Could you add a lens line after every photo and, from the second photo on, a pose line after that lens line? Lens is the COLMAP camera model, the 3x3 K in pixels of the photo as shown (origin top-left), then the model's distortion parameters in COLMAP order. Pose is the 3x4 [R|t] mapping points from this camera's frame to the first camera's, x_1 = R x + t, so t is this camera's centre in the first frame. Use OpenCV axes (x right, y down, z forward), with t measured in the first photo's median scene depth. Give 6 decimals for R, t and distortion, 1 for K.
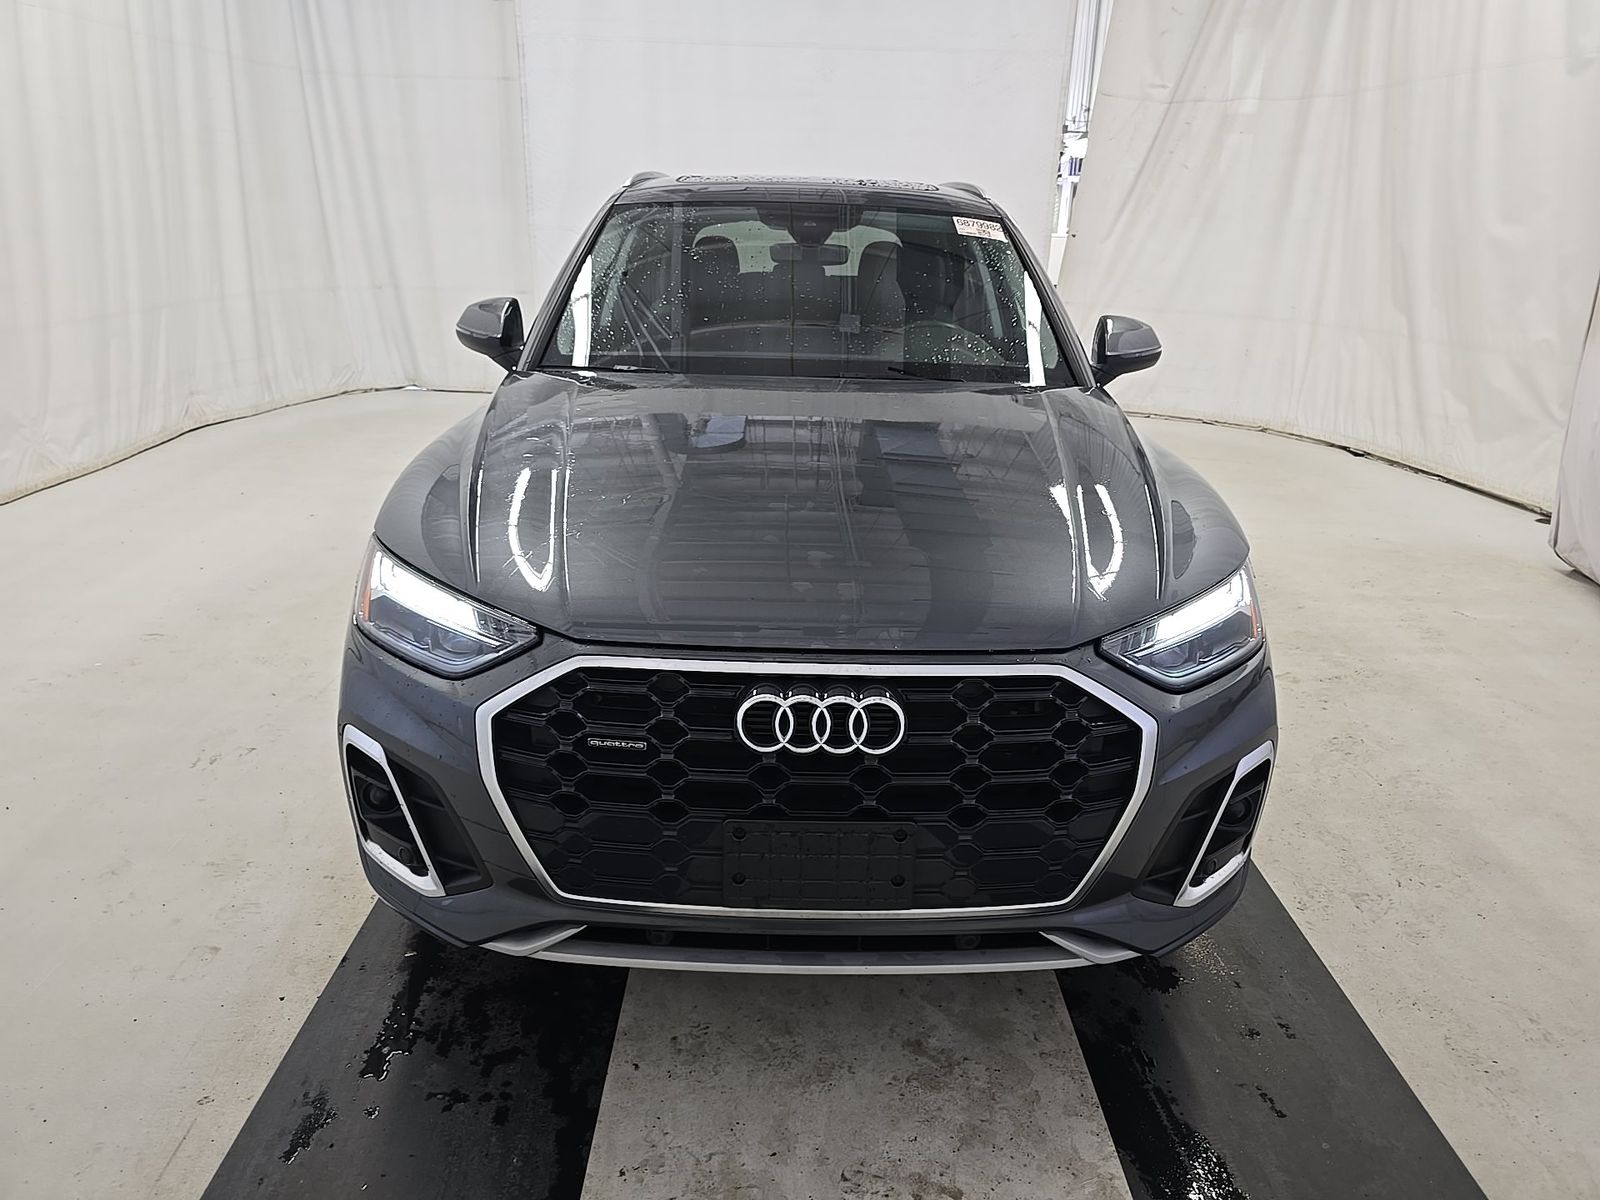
lens RADIAL K [[1078.3, 0, 803.9], [0, 1078.3, 597.5], [0, 0, 1]] dist [0.039385, -0.046659]
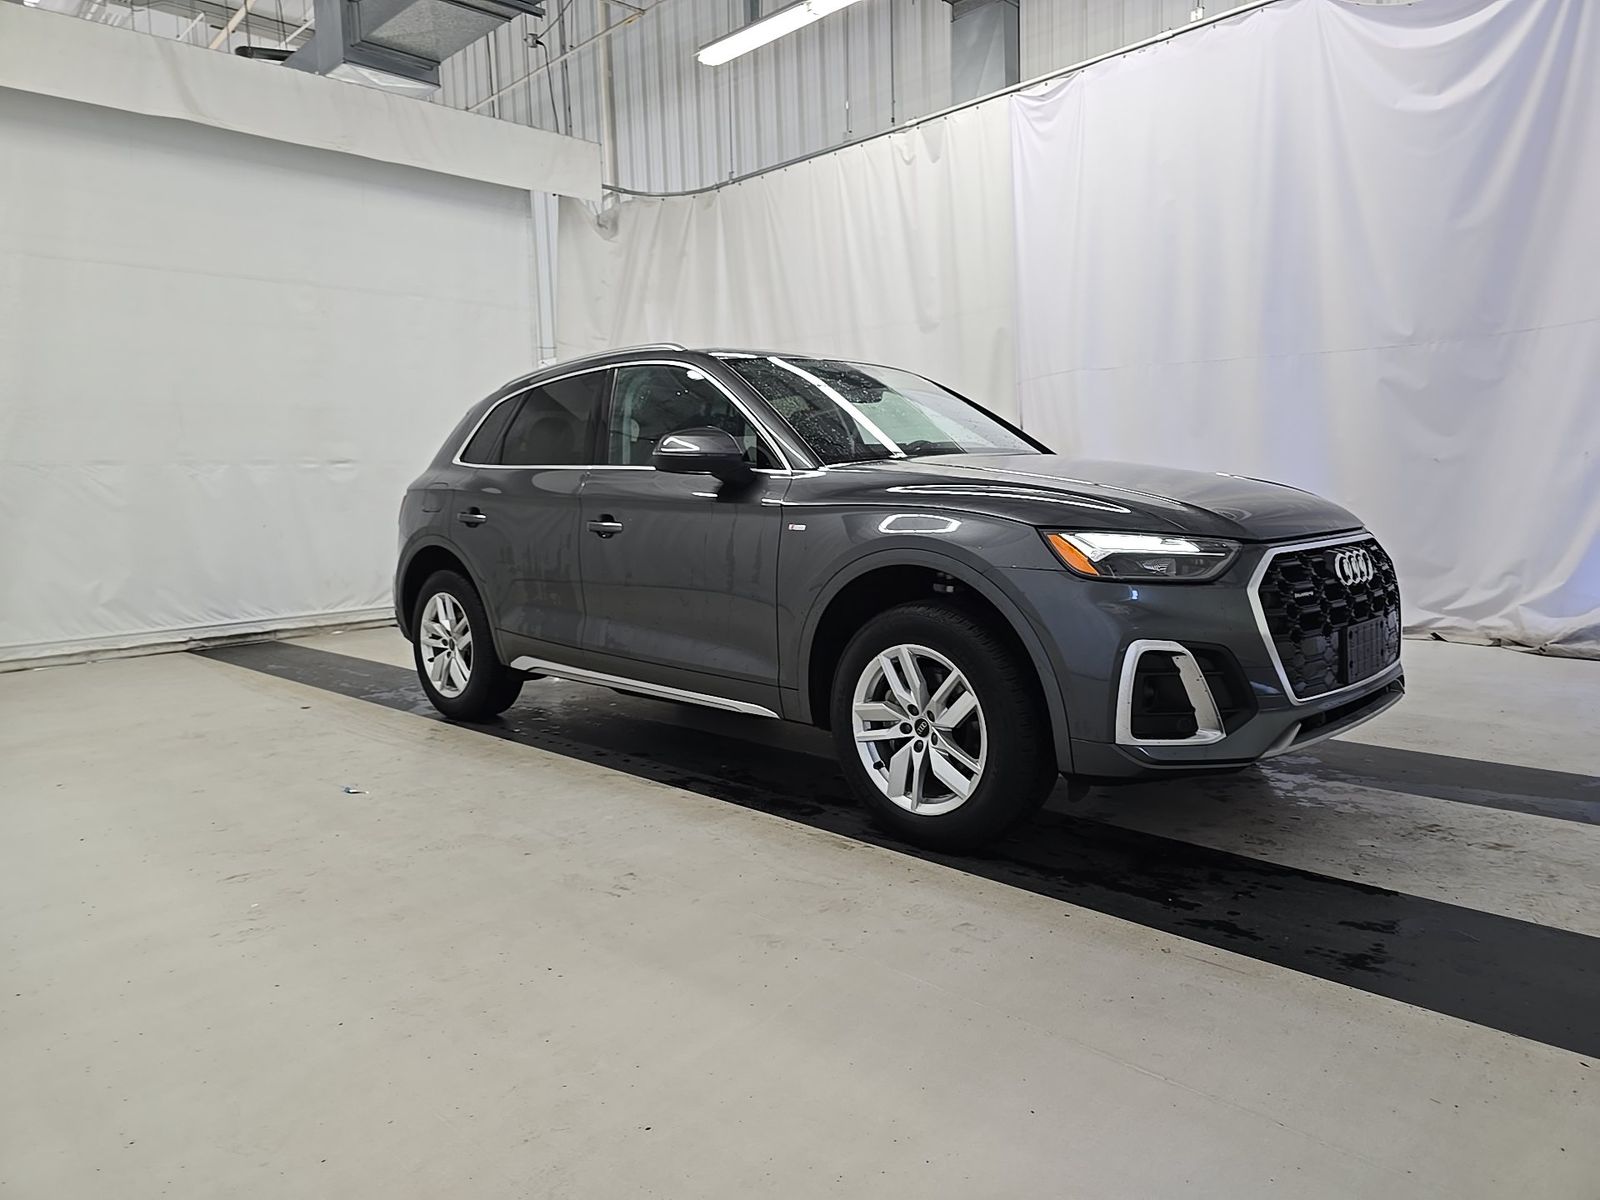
lens RADIAL K [[1078.3, 0, 803.9], [0, 1078.3, 597.5], [0, 0, 1]] dist [0.039385, -0.046659]
pose [[0.715510, -0.118205, 0.688529, -1.567669], [0.278776, 0.952020, -0.126259, 0.110920], [-0.640570, 0.282284, 0.714133, 0.244798]]
